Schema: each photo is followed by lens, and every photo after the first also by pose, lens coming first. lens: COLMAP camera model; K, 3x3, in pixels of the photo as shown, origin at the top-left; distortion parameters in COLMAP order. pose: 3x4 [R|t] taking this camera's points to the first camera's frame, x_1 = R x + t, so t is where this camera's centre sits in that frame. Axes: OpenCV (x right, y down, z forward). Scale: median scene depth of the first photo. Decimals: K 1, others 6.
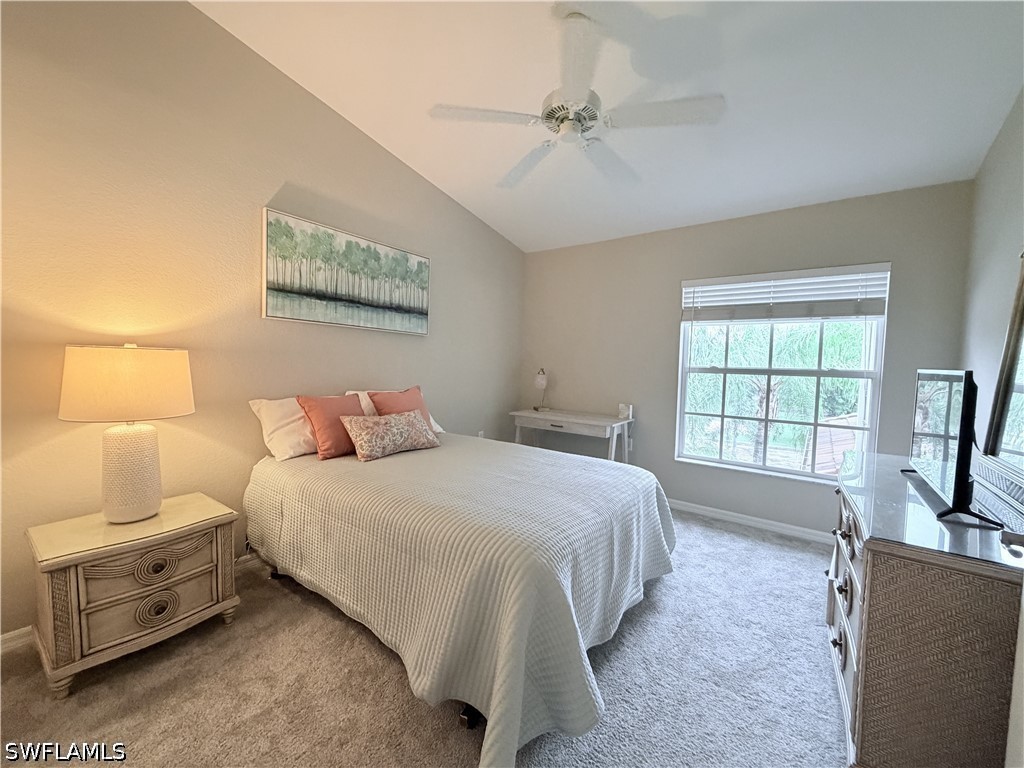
lens RADIAL K [[407.6, 0, 508.9], [0, 407.6, 384.1], [0, 0, 1]] dist [0.001398, 0.000576]
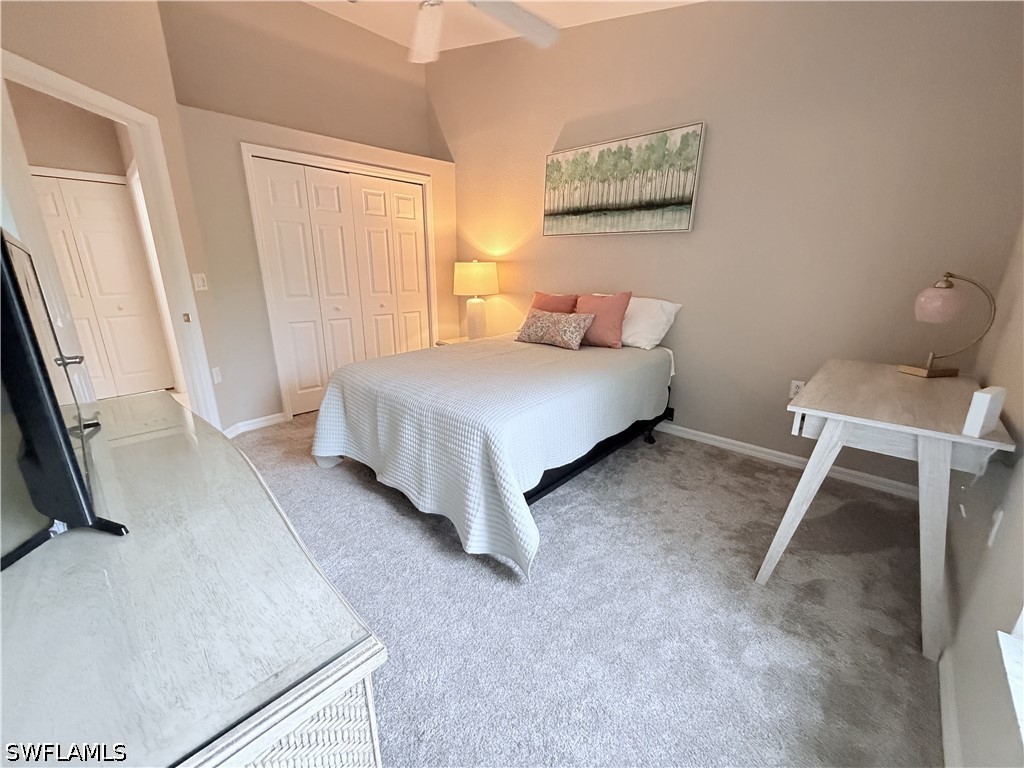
lens RADIAL K [[407.6, 0, 508.9], [0, 407.6, 384.1], [0, 0, 1]] dist [0.001398, 0.000576]
pose [[-0.102210, 0.246523, -0.963732, 0.871607], [-0.054987, 0.965924, 0.252916, -0.014298], [0.993242, 0.078843, -0.085171, 0.943849]]
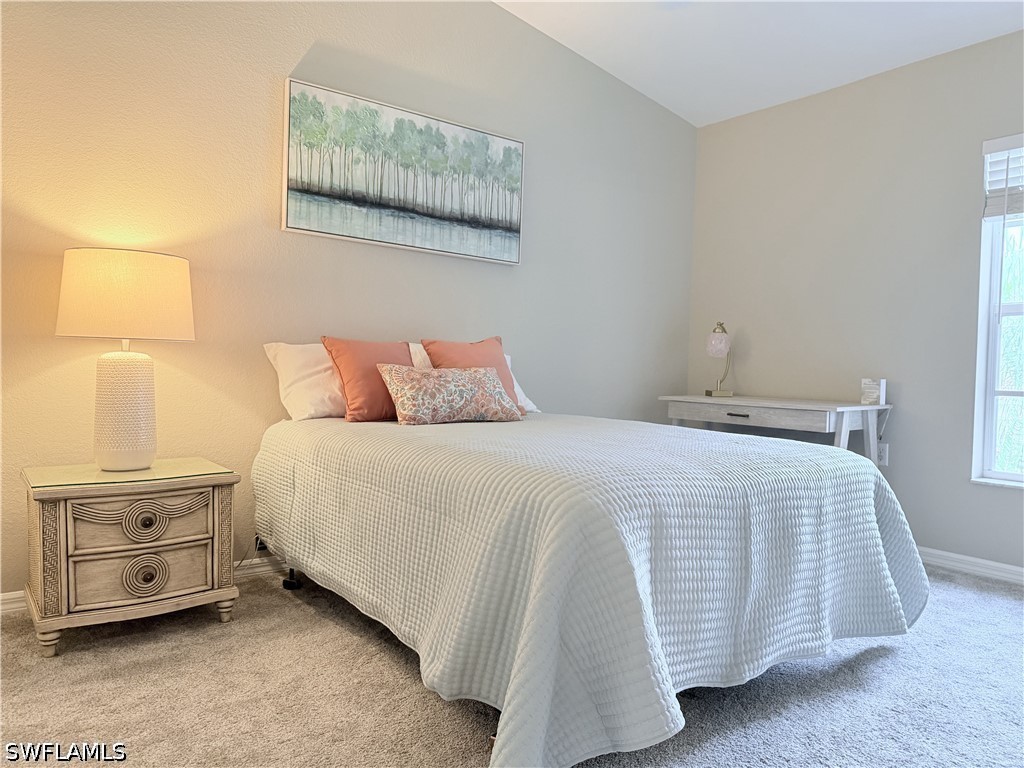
lens RADIAL K [[721.5, 0, 511.1], [0, 721.5, 390.6], [0, 0, 1]] dist [0.100342, -0.138861]
pose [[0.958321, 0.005389, -0.285644, 0.144795], [-0.012478, 0.999657, -0.023005, 0.134443], [0.285422, 0.025611, 0.958060, -0.111049]]
